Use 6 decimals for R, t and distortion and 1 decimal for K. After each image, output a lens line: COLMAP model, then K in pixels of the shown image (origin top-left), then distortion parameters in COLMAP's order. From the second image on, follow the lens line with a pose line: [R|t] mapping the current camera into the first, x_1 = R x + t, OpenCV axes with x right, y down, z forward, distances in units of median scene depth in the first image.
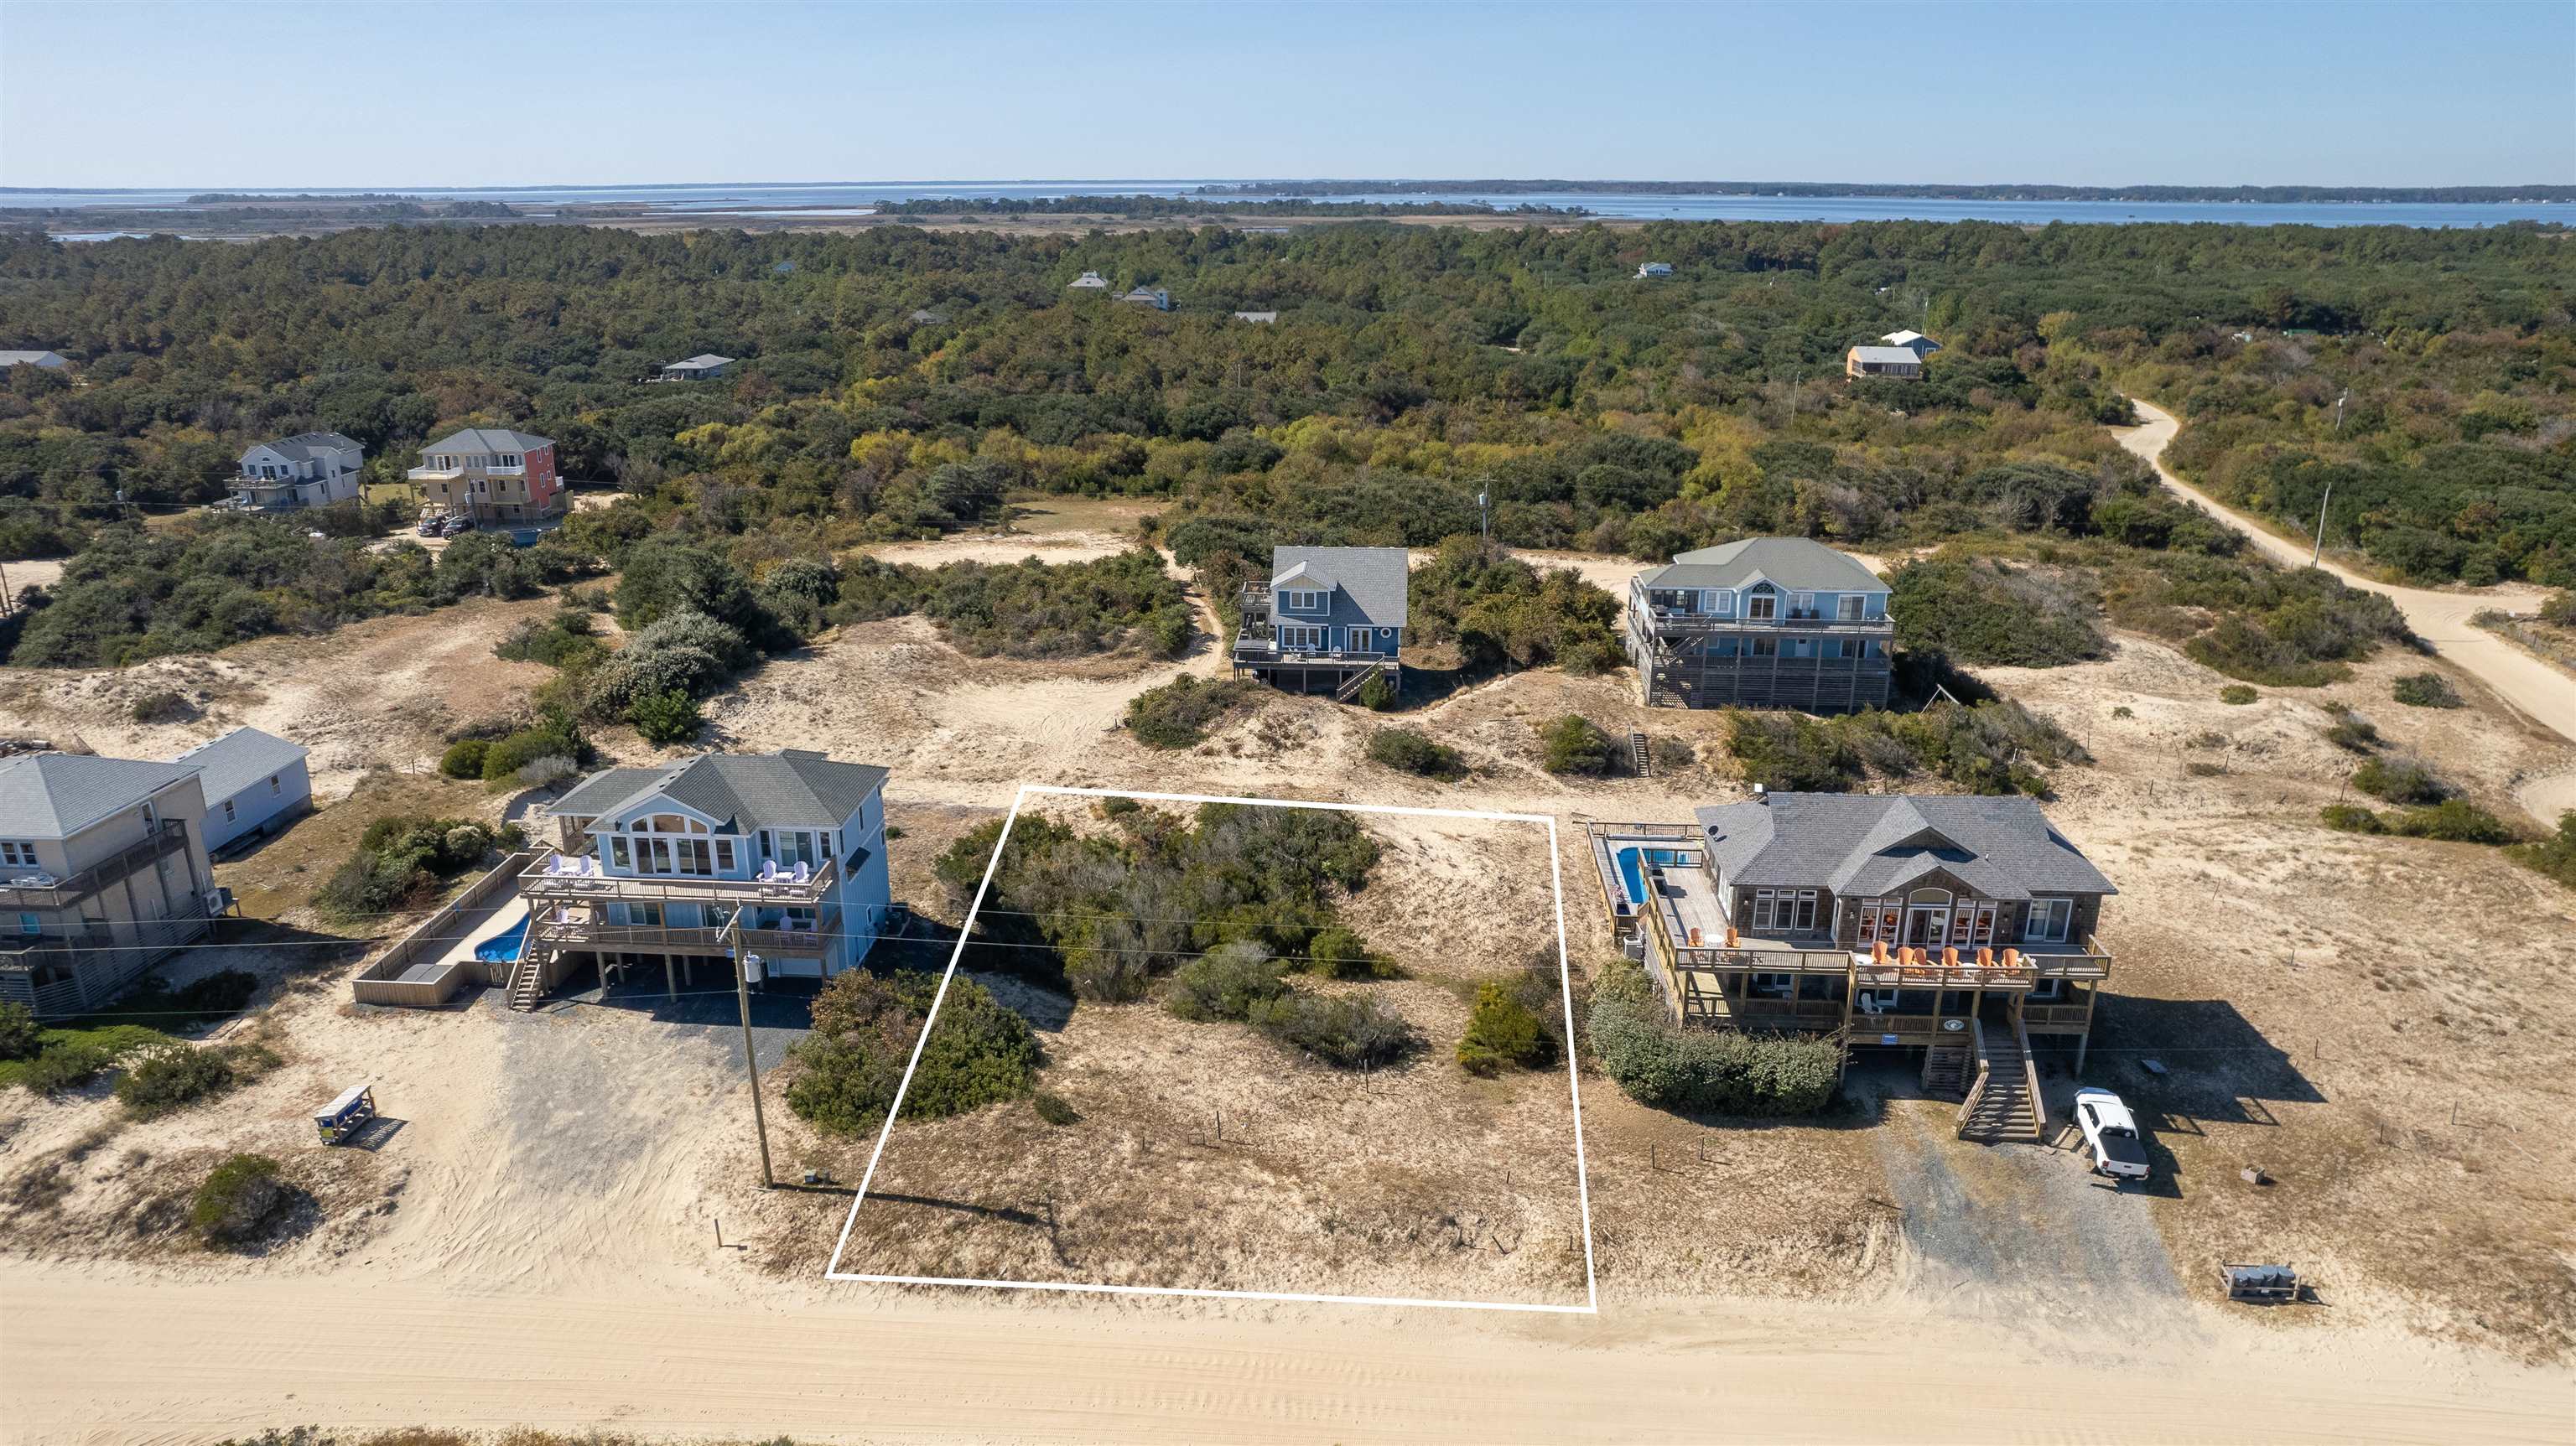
lens RADIAL K [[1651.5, 0, 1285.6], [0, 1651.5, 733.5], [0, 0, 1]] dist [-0.081207, 0.077459]
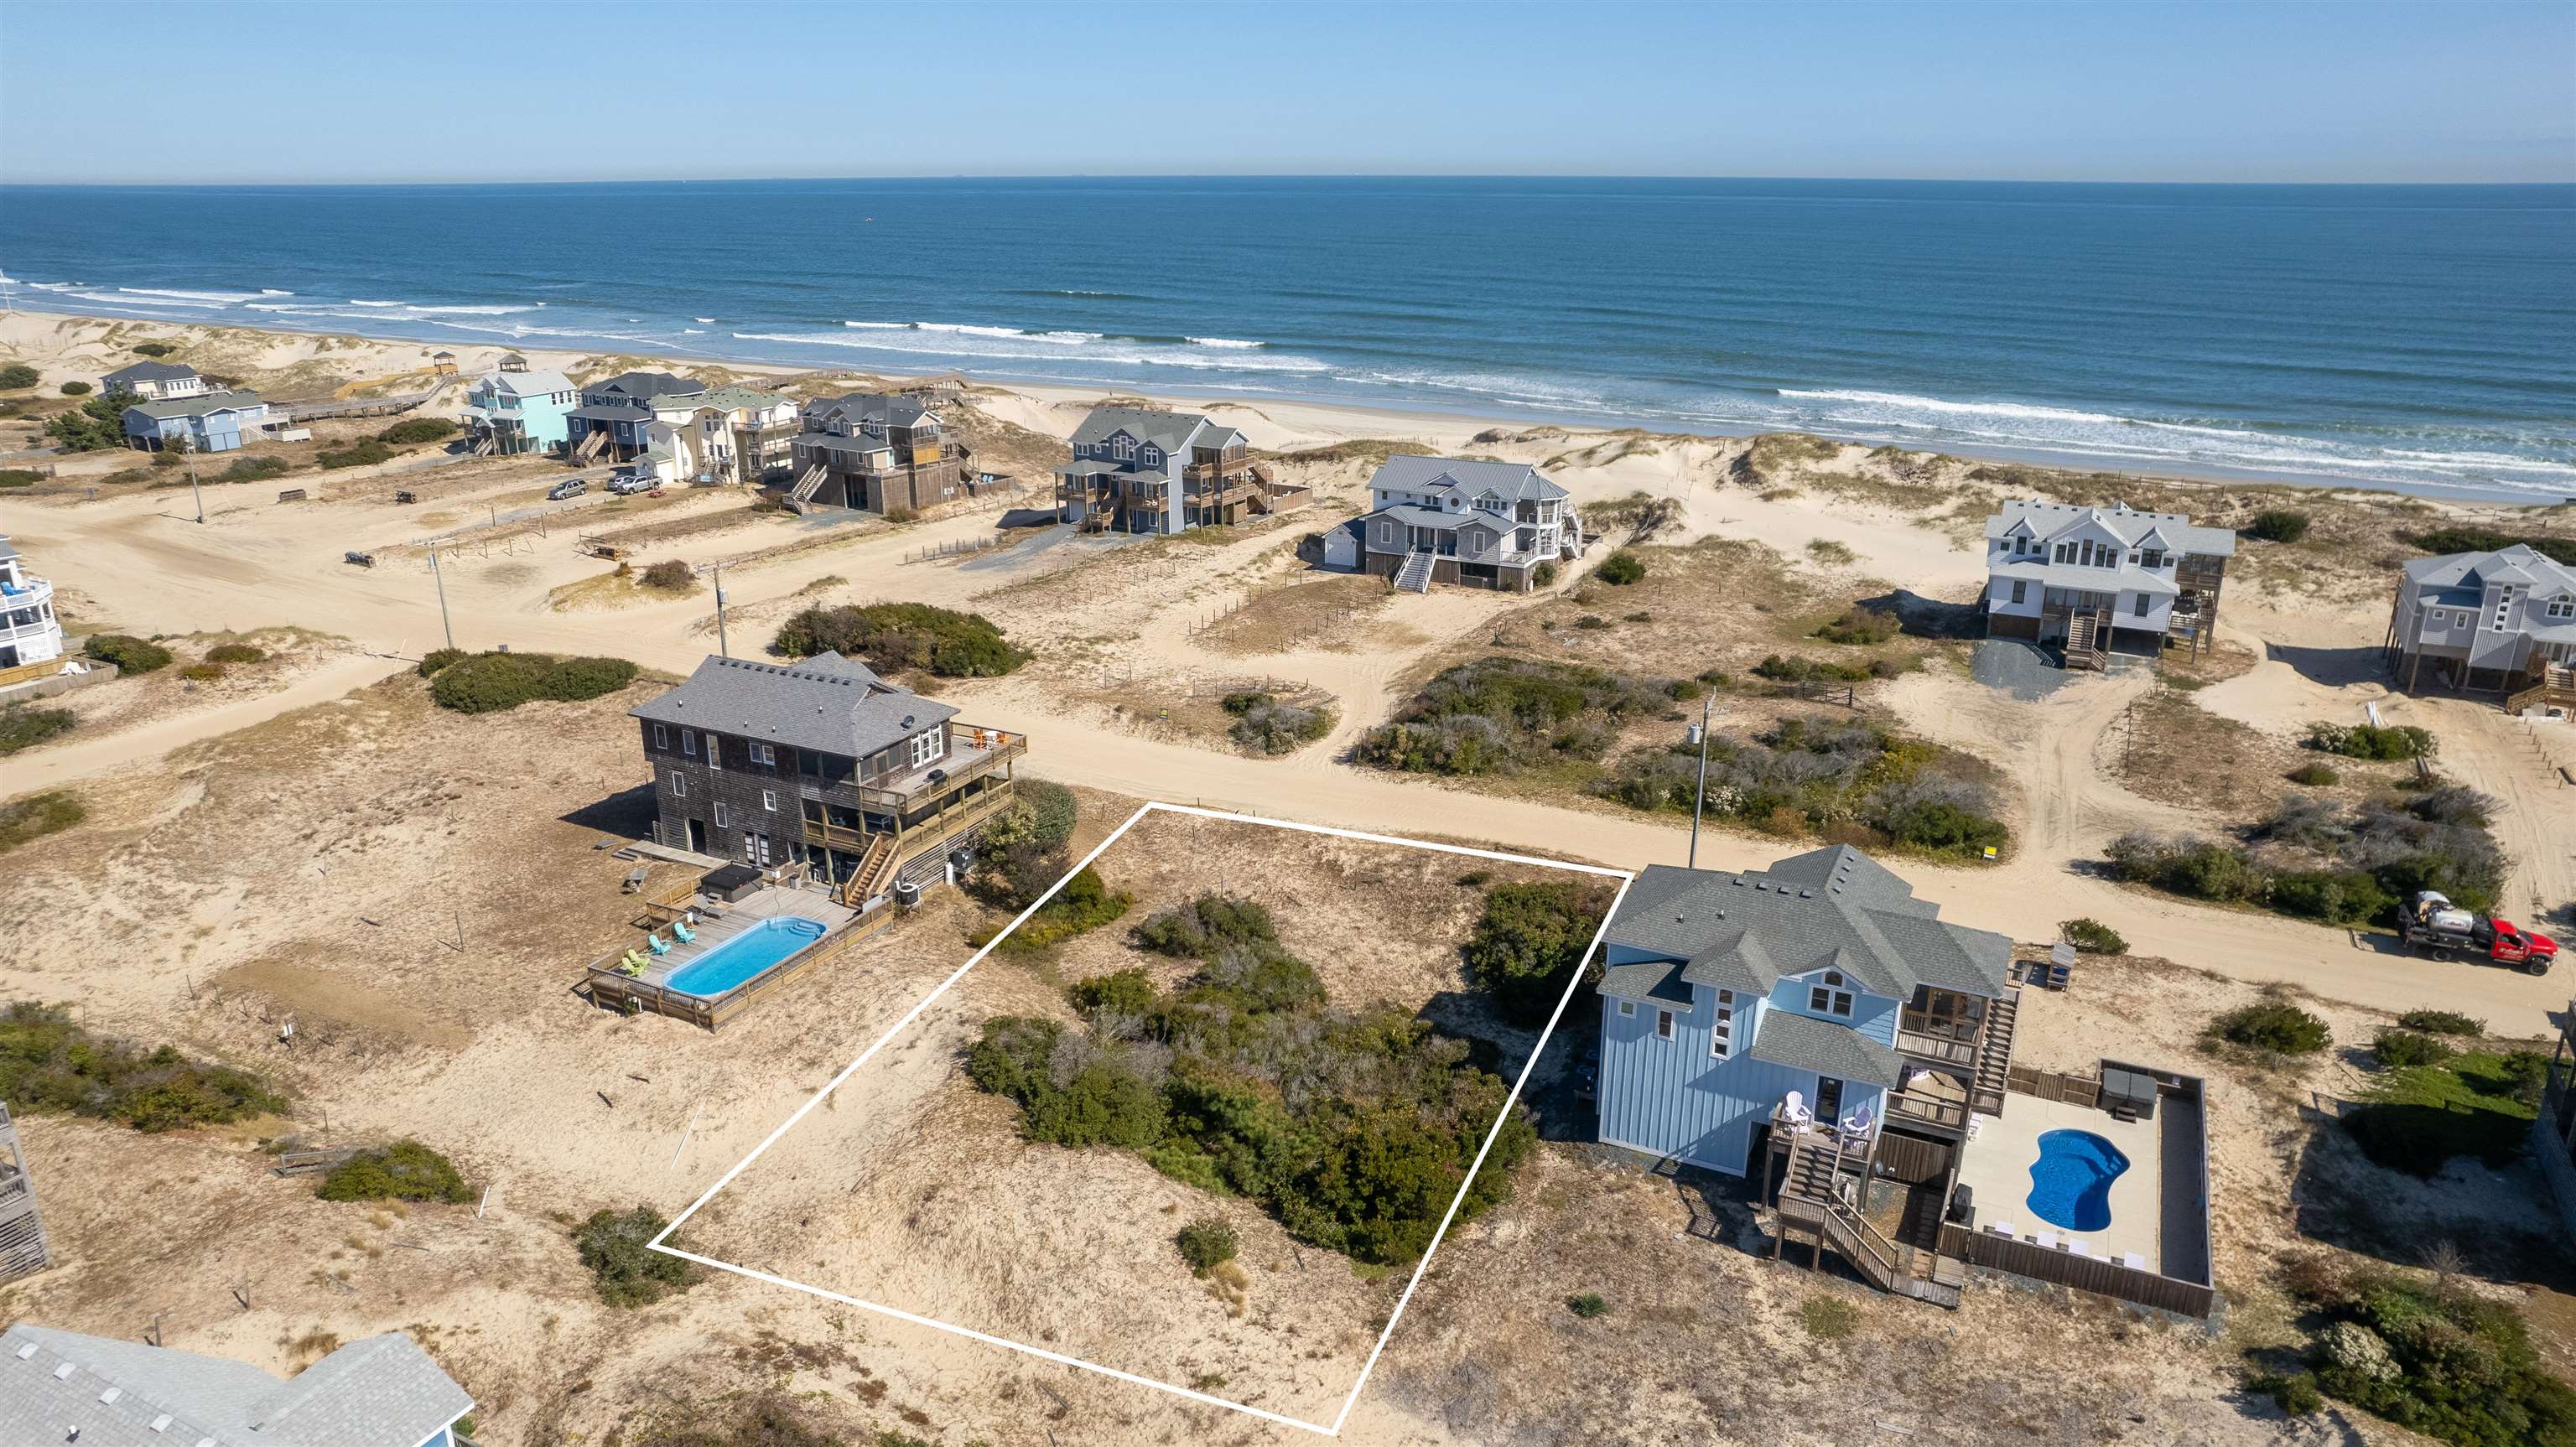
lens RADIAL K [[1671.0, 0, 1281.4], [0, 1671.0, 727.5], [0, 0, 1]] dist [-0.071071, 0.059635]
pose [[-0.919798, -0.124188, 0.372221, -0.291211], [0.127909, 0.801891, 0.583619, -0.404843], [-0.370959, 0.584422, -0.721693, 1.186246]]
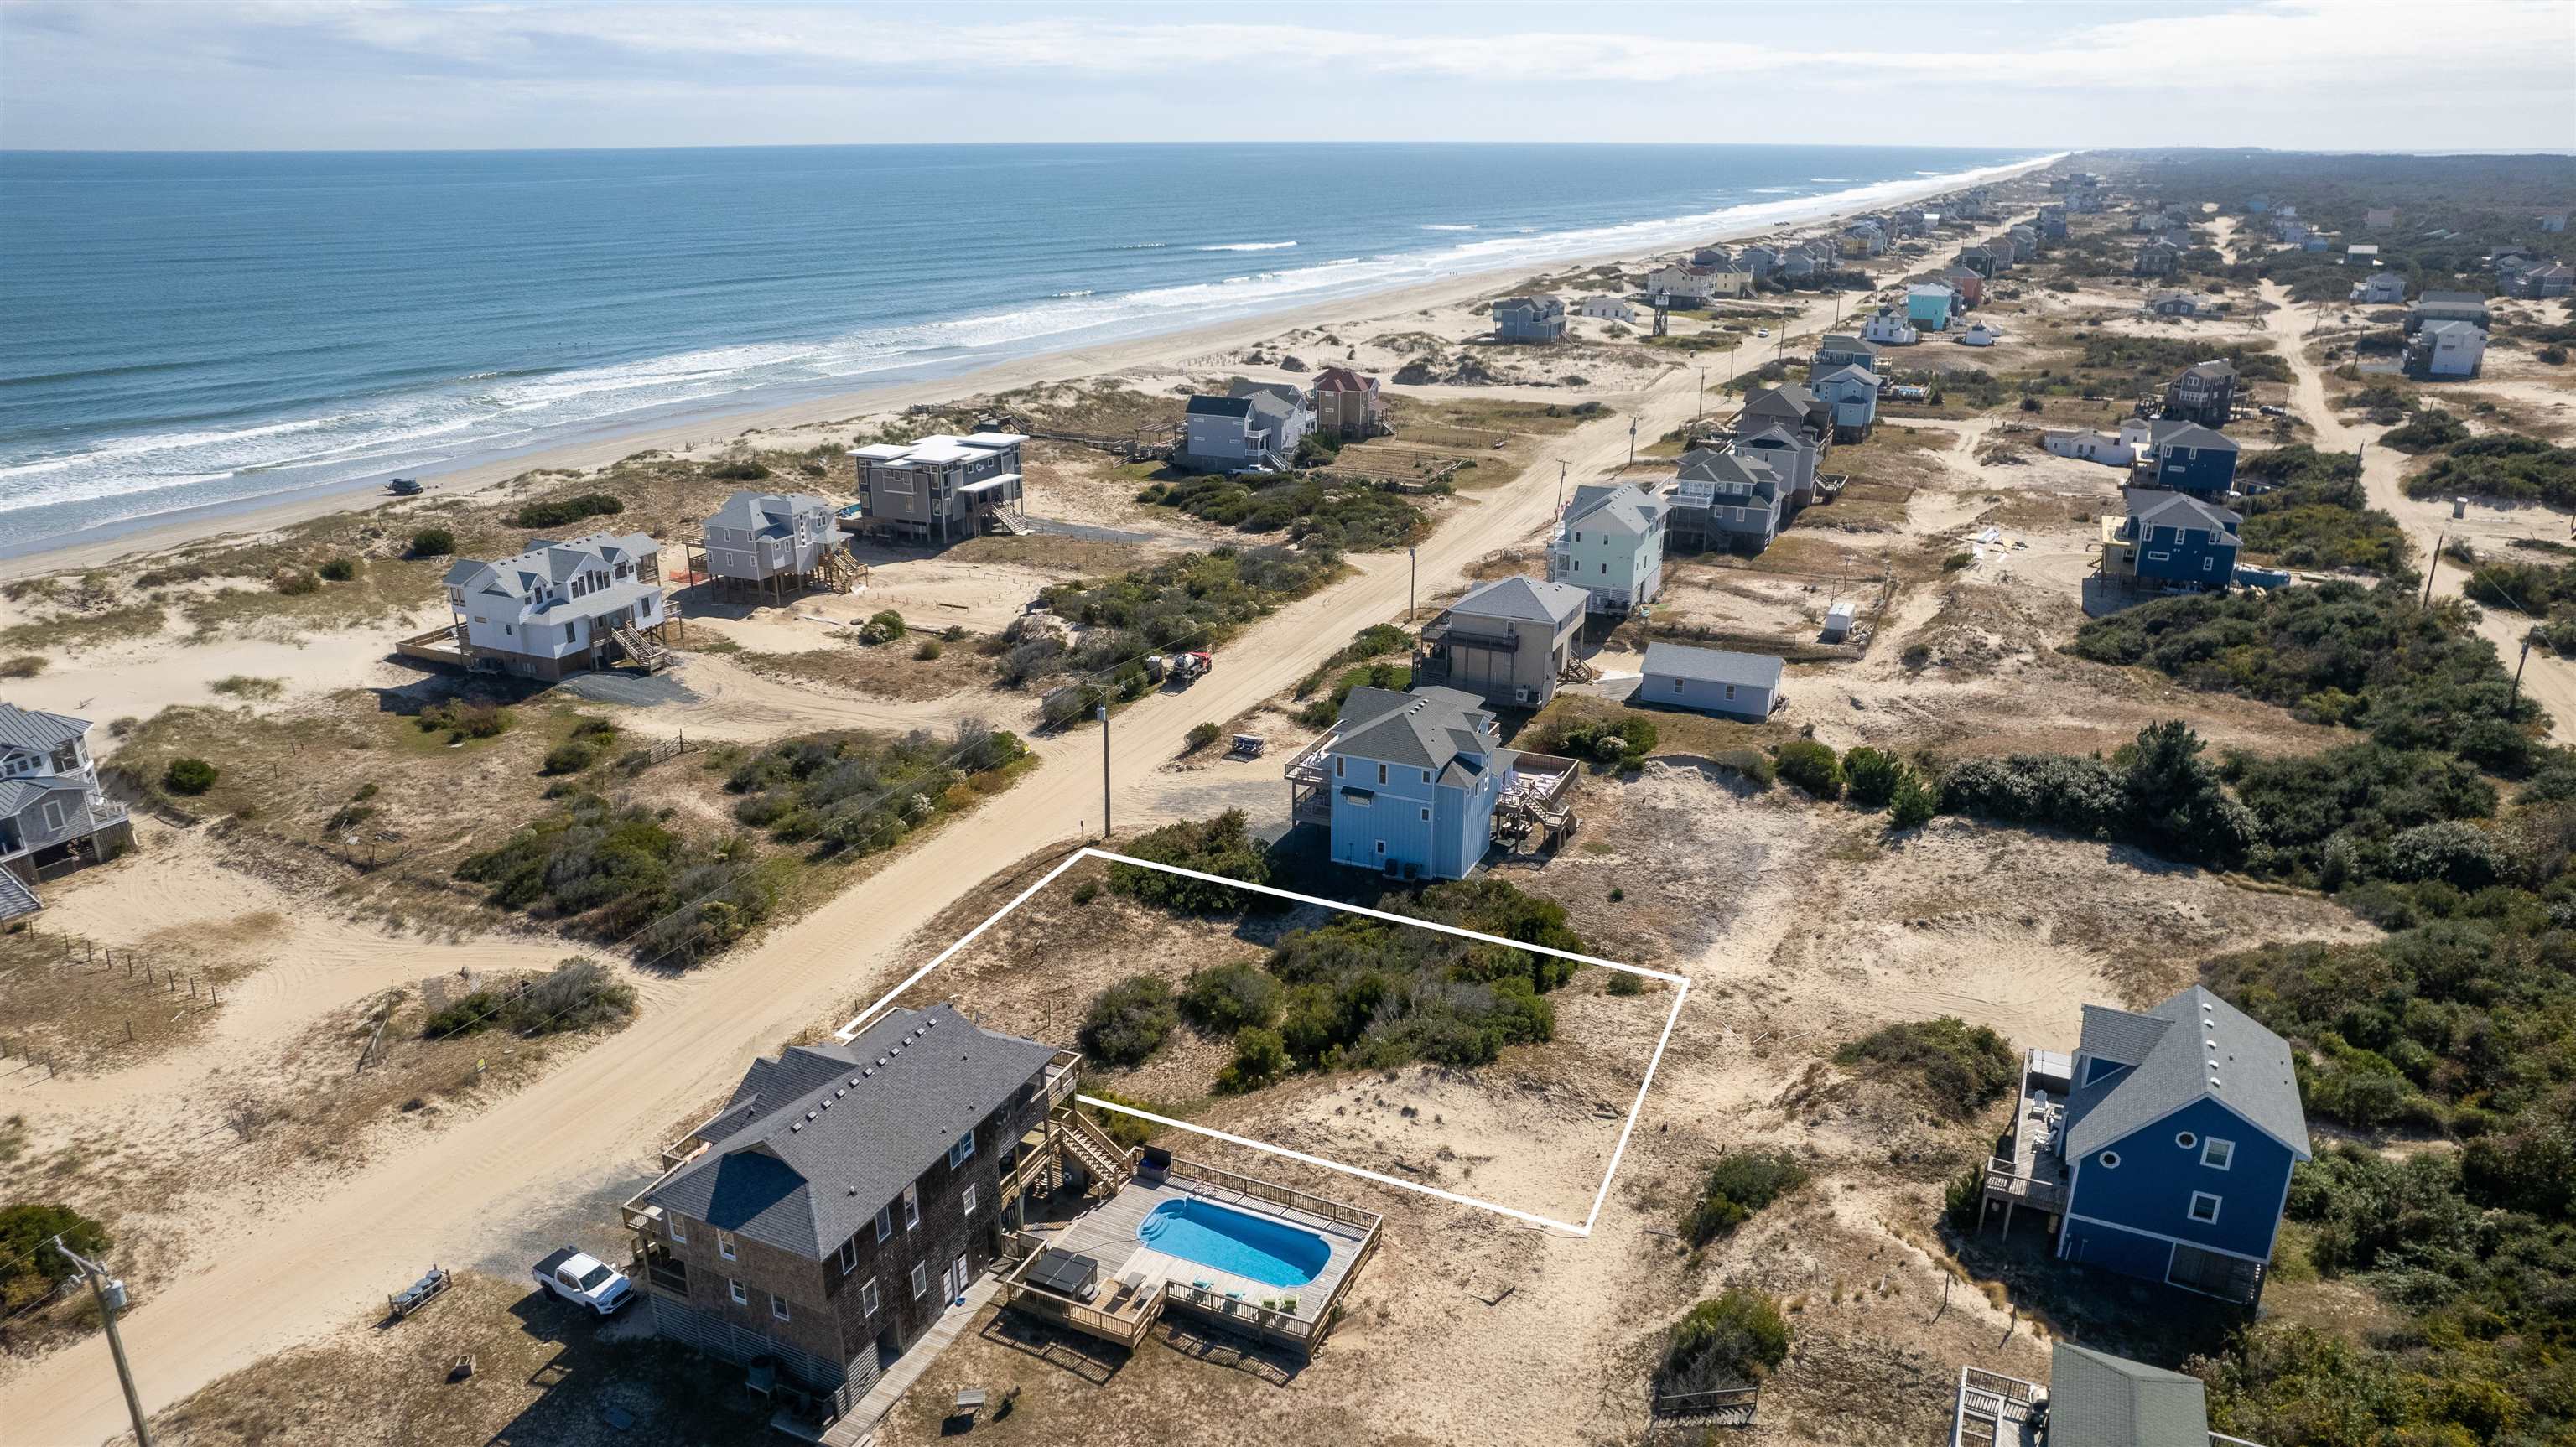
lens RADIAL K [[1666.8, 0, 1281.2], [0, 1666.8, 717.1], [0, 0, 1]] dist [-0.082297, 0.073700]
pose [[-0.367077, 0.311042, -0.876646, 0.691932], [-0.299117, 0.852911, 0.427870, -0.397500], [0.880786, 0.419281, -0.220046, 0.879423]]
